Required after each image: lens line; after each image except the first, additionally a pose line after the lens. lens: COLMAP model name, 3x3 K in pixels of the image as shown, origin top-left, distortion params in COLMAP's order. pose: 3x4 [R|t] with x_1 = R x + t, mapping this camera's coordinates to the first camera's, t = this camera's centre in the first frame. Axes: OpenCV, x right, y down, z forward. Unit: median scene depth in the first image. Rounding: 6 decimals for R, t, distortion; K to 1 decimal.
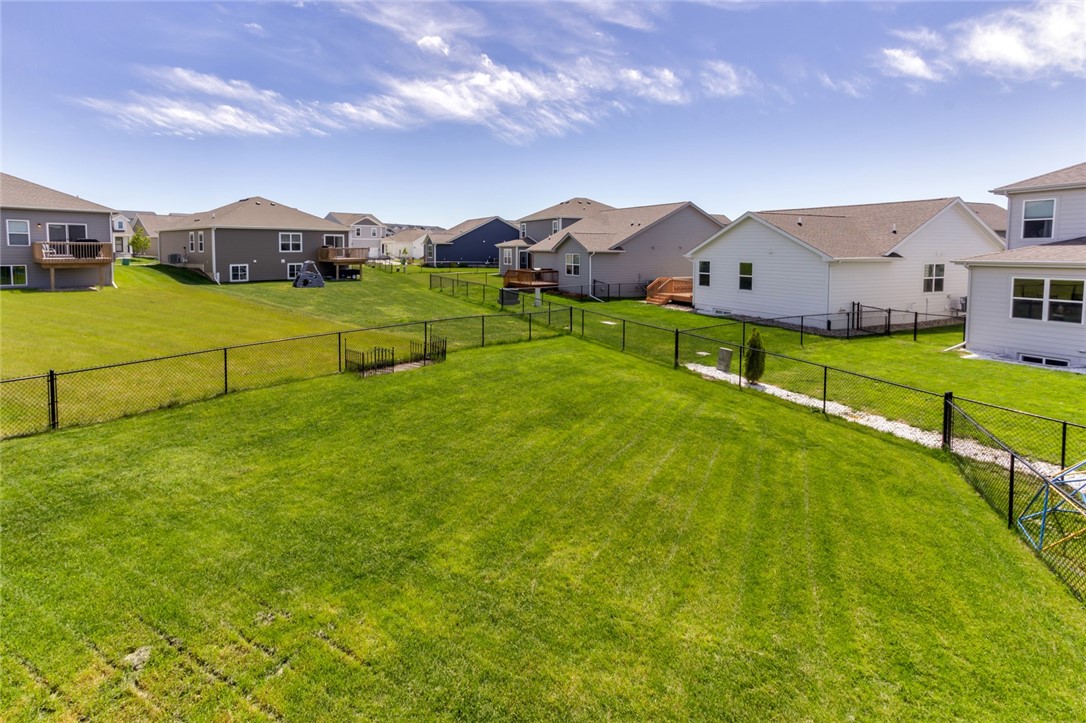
lens RADIAL K [[474.7, 0, 543.3], [0, 474.7, 307.7], [0, 0, 1]] dist [-0.071165, 0.045778]
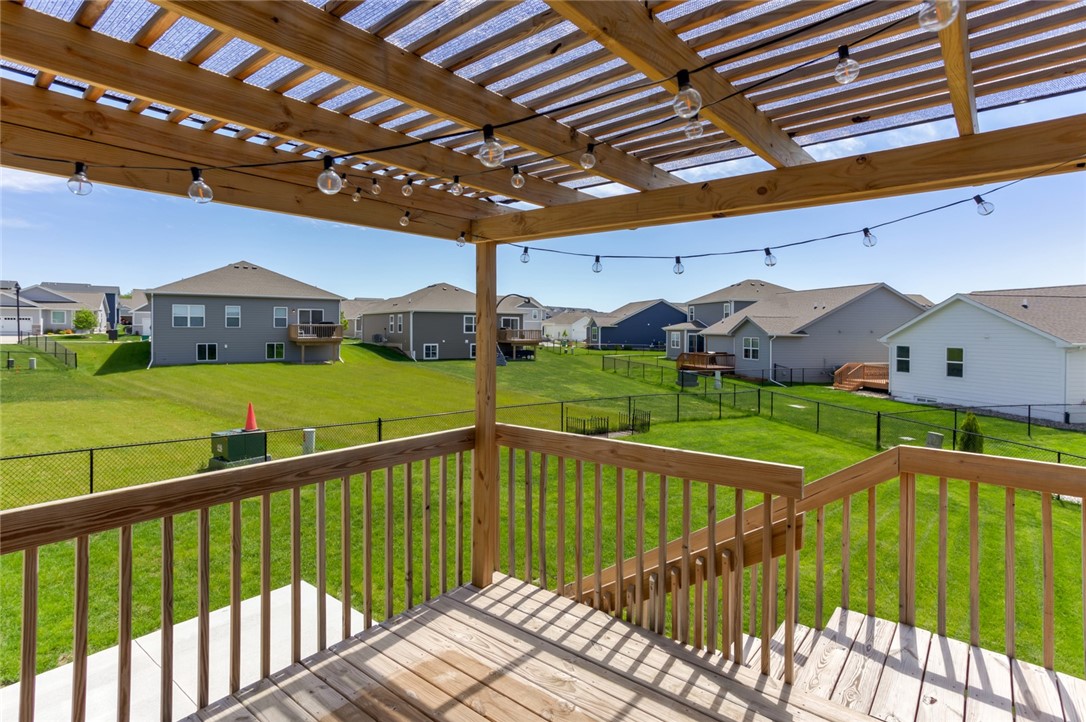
lens RADIAL K [[536.7, 0, 543.0], [0, 536.7, 361.0], [0, 0, 1]] dist [-0.001578, 0.001769]
pose [[0.971867, 0.017401, -0.234887, -0.100955], [-0.033107, 0.997459, -0.063088, 0.021799], [0.233193, 0.069089, 0.969973, -0.199990]]
